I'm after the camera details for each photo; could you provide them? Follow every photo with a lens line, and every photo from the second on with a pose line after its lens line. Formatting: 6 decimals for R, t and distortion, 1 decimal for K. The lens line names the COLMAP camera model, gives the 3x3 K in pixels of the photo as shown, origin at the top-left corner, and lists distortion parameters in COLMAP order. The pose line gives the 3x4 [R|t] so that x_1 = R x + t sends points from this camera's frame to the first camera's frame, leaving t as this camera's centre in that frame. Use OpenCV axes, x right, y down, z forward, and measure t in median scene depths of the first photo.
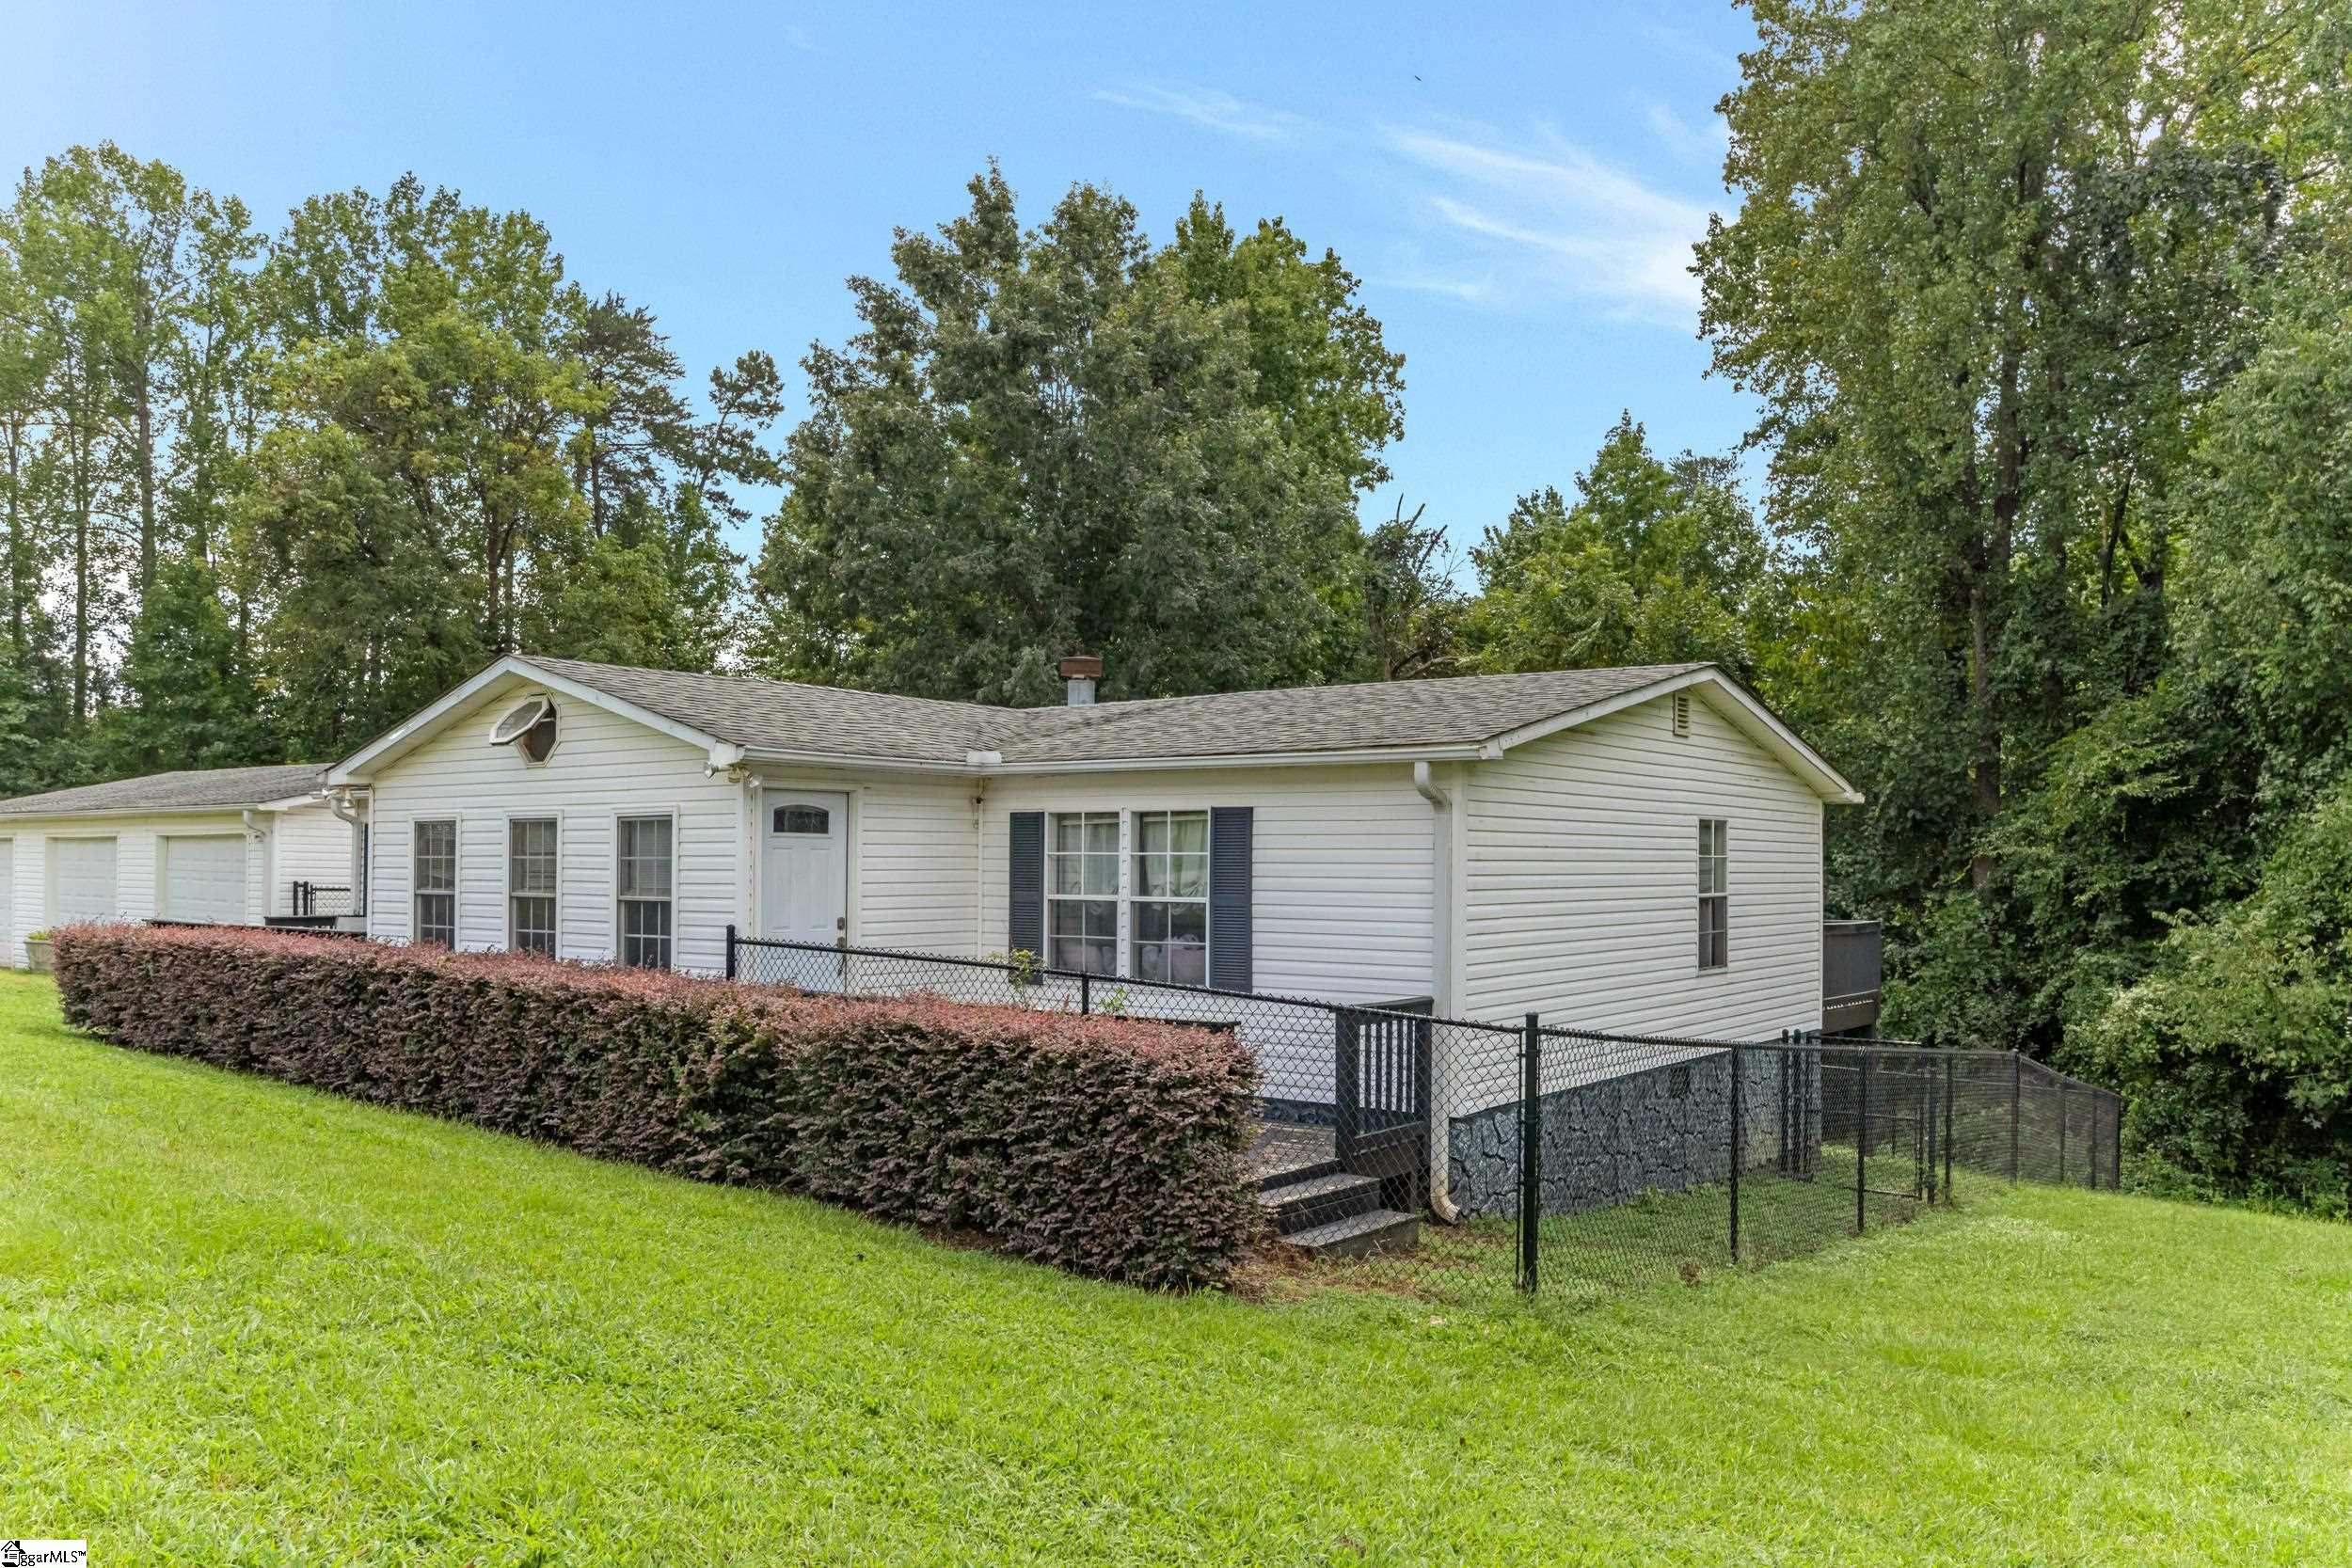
lens RADIAL K [[1718.1, 0, 1176.0], [0, 1718.1, 784.0], [0, 0, 1]] dist [-0.001261, -0.001341]
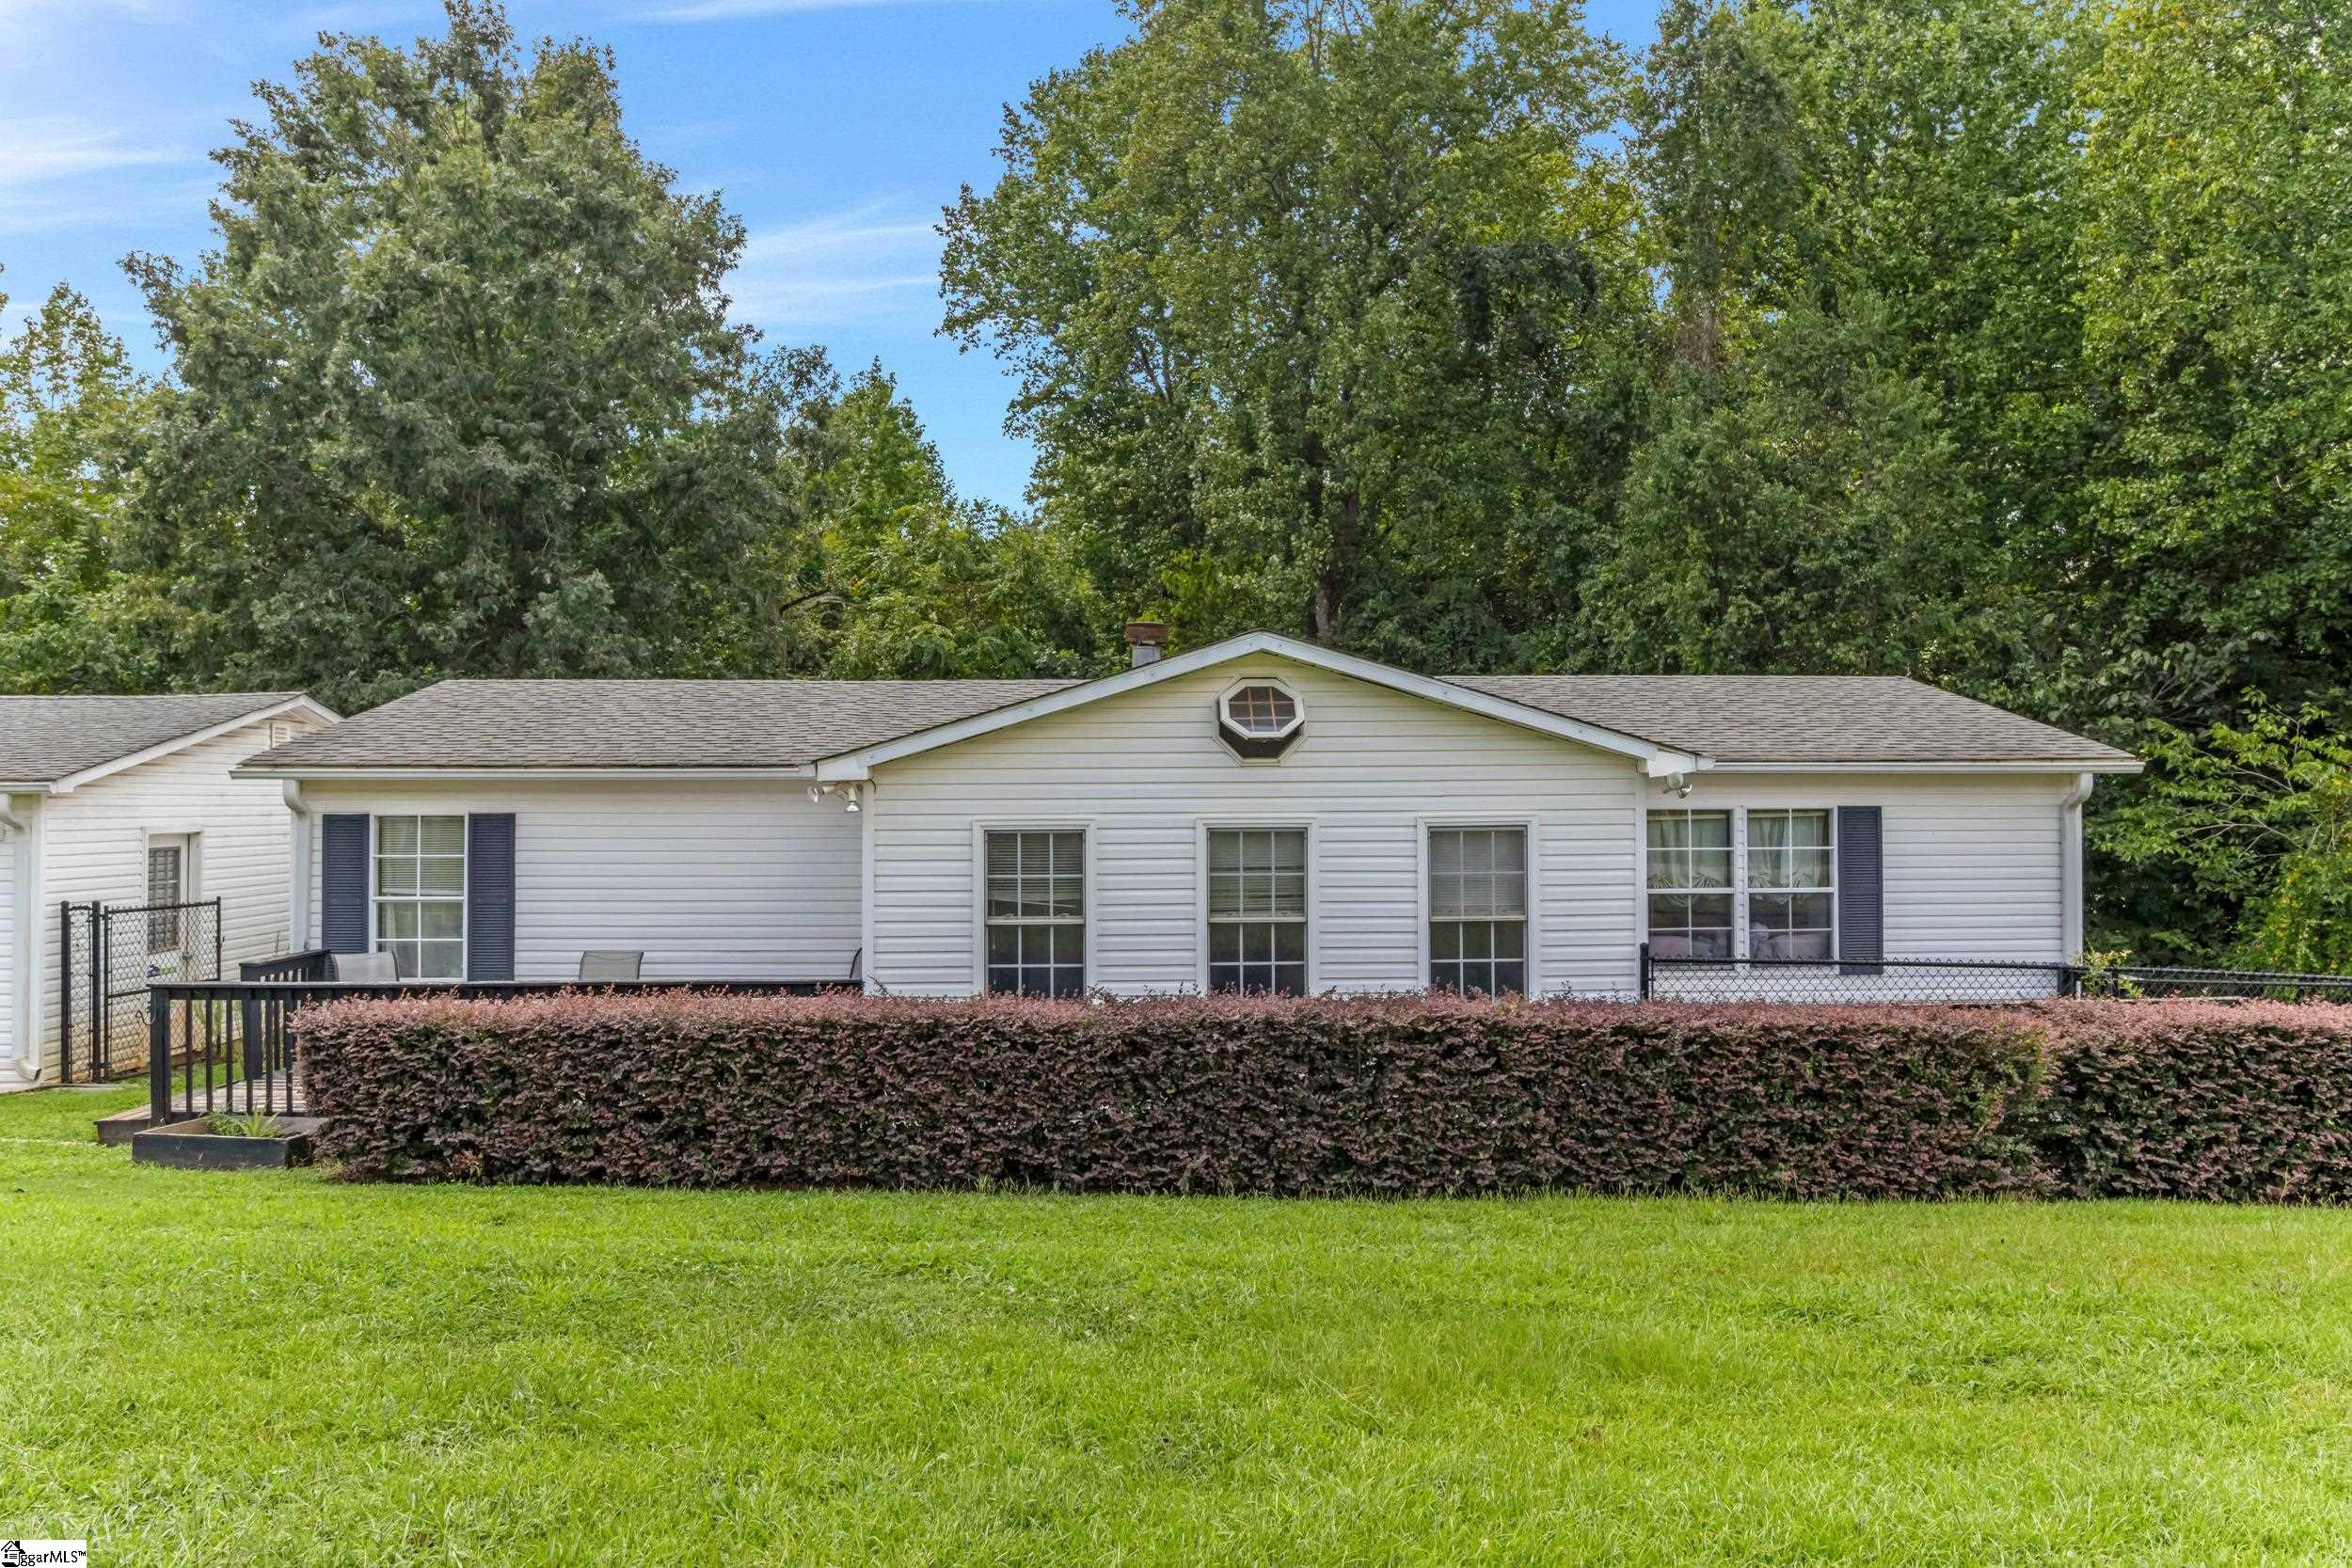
lens RADIAL K [[1699.0, 0, 1177.5], [0, 1699.0, 750.7], [0, 0, 1]] dist [-0.029412, 0.000198]
pose [[0.770429, 0.002404, 0.637521, -0.914661], [-0.021383, 0.999528, 0.022072, -0.034237], [-0.637167, -0.030637, 0.770117, 0.387721]]
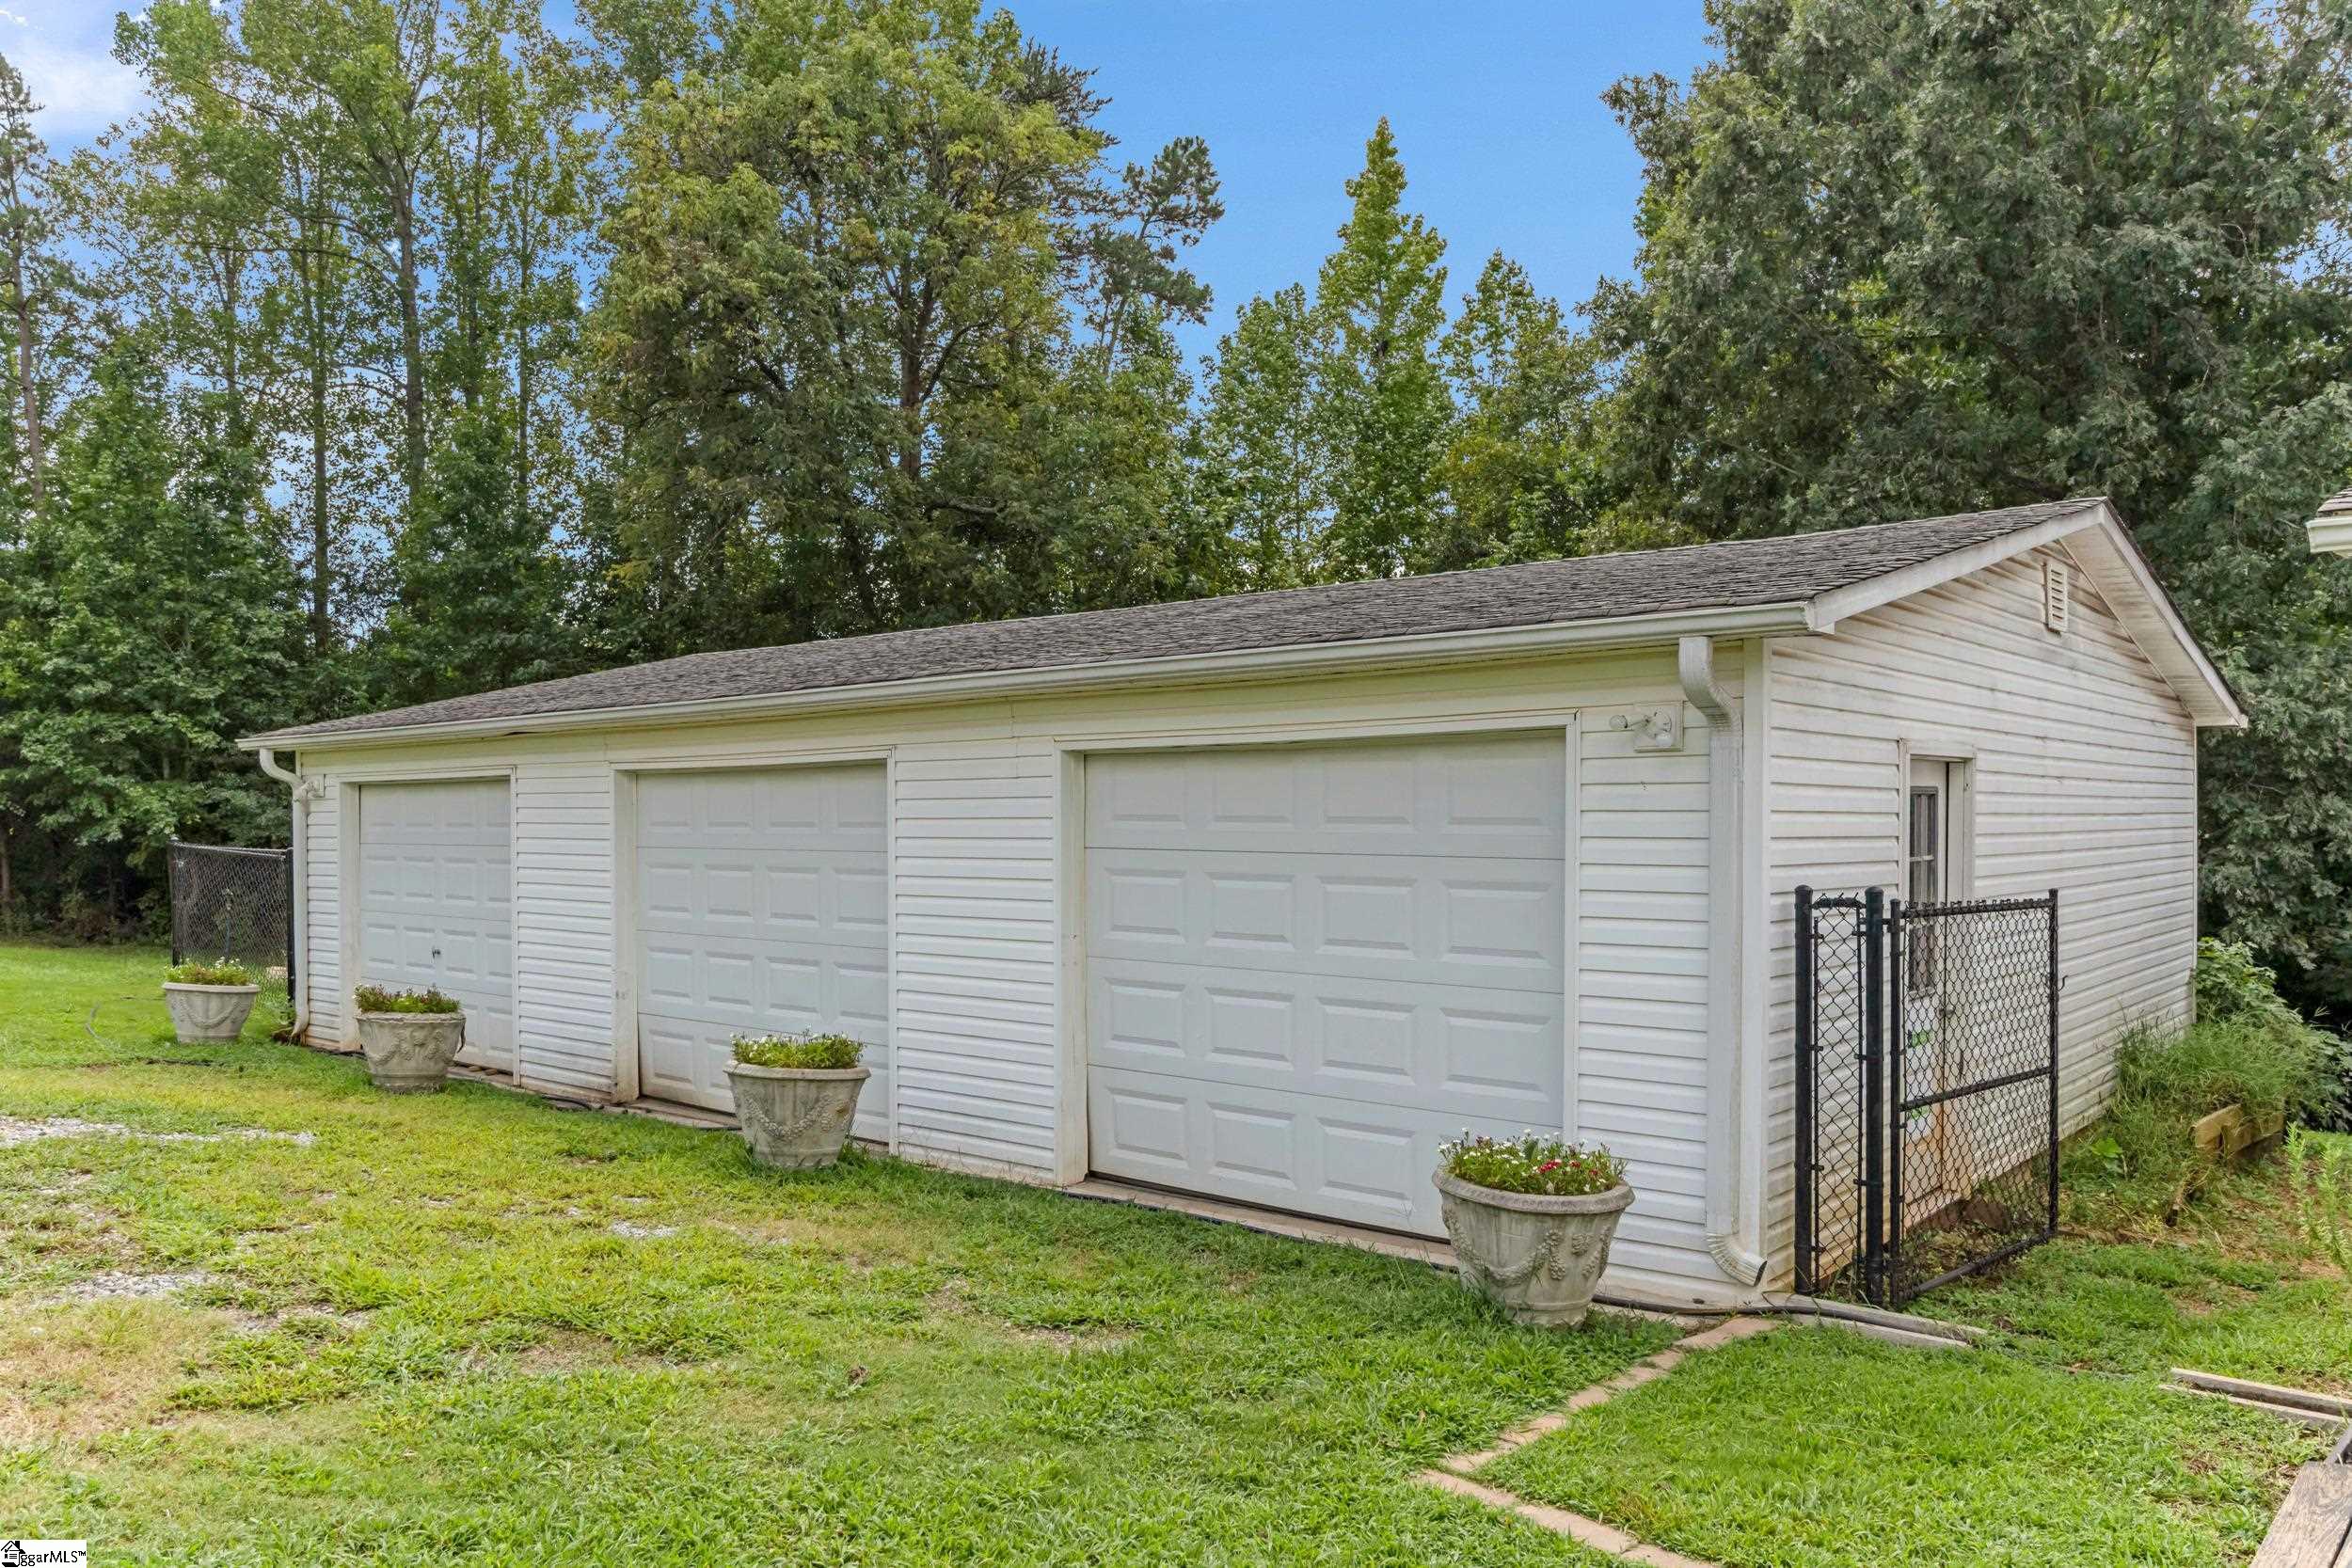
lens RADIAL K [[1713.3, 0, 1219.4], [0, 1713.3, 777.9], [0, 0, 1]] dist [-0.035565, -0.000740]
pose [[0.999343, -0.012929, -0.033850, -0.929372], [0.013781, 0.999591, 0.025050, 0.046363], [0.033512, -0.025500, 0.999113, 1.092792]]
